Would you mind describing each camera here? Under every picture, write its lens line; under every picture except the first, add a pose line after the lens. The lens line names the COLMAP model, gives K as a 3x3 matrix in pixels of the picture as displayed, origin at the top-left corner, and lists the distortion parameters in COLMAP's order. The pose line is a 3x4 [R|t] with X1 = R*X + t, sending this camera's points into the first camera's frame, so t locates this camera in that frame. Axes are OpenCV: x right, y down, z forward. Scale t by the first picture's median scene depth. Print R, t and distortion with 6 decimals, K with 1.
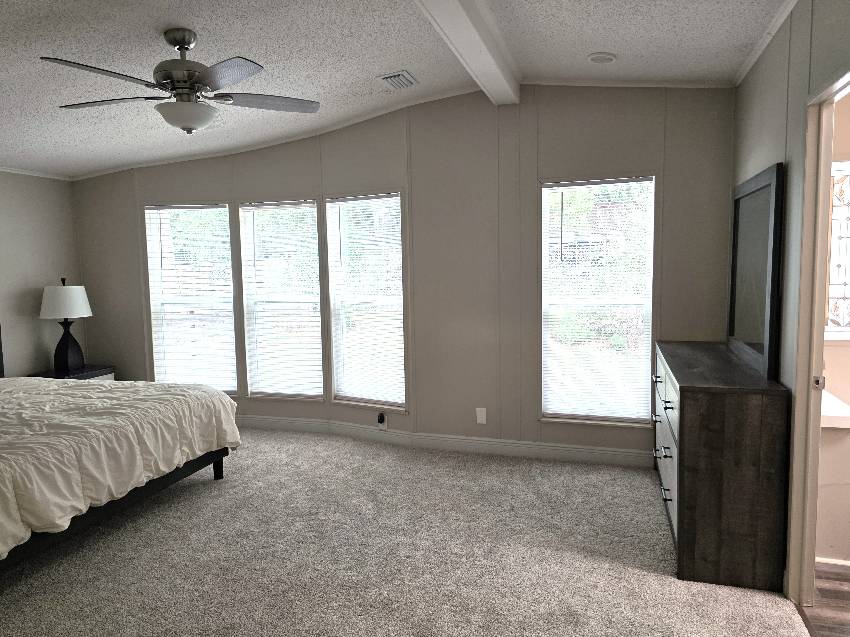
lens RADIAL K [[577.3, 0, 425.5], [0, 577.3, 311.3], [0, 0, 1]] dist [0.067397, -0.053729]
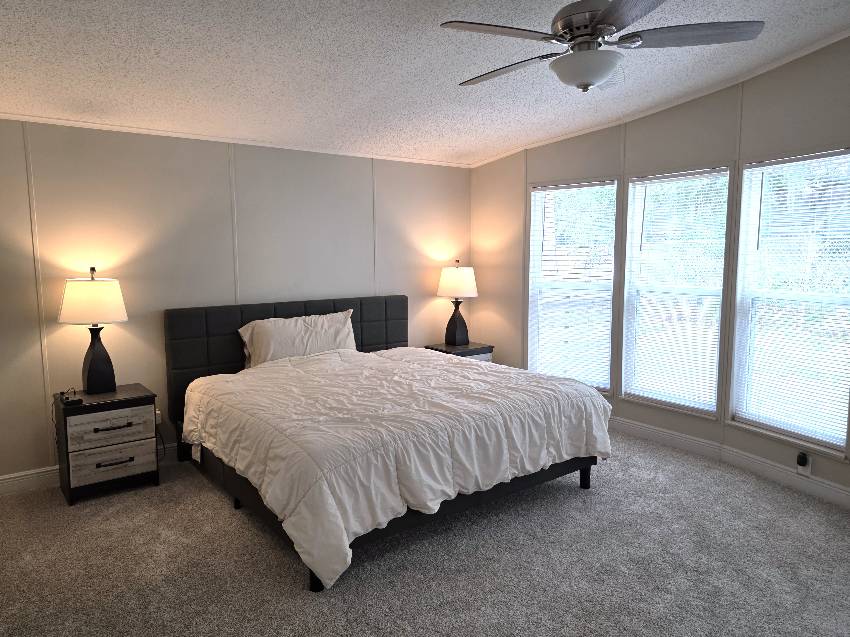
lens RADIAL K [[577.3, 0, 425.5], [0, 577.3, 311.3], [0, 0, 1]] dist [0.067397, -0.053729]
pose [[0.811495, 0.078661, -0.579041, -0.068264], [-0.062639, 0.996899, 0.047641, -0.012994], [0.580992, -0.002390, 0.813906, 0.159557]]
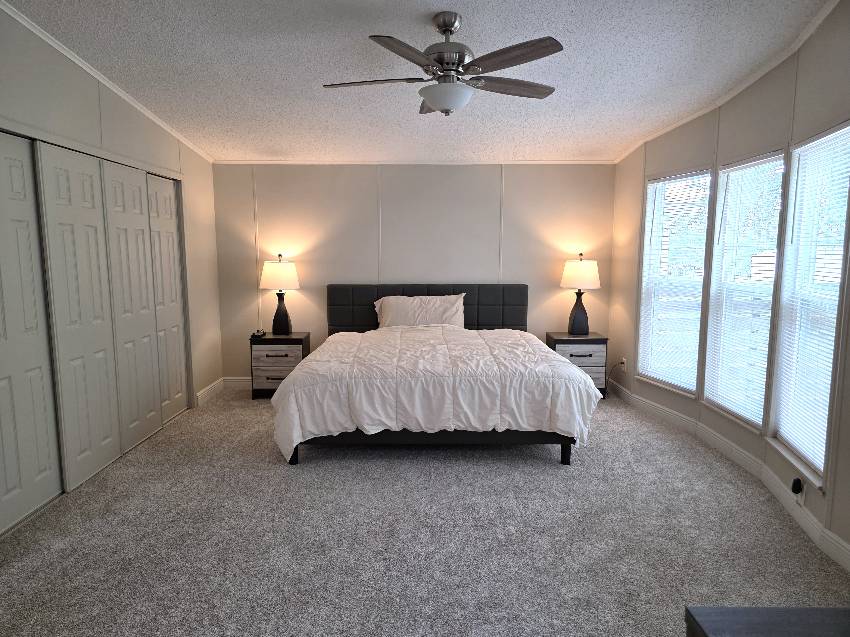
lens RADIAL K [[558.9, 0, 425.0], [0, 558.9, 318.5], [0, 0, 1]] dist [0.054907, -0.000464]
pose [[0.327288, 0.141240, -0.934309, 0.507644], [-0.090988, 0.988882, 0.117617, -0.050330], [0.940534, 0.046516, 0.336501, 0.558723]]
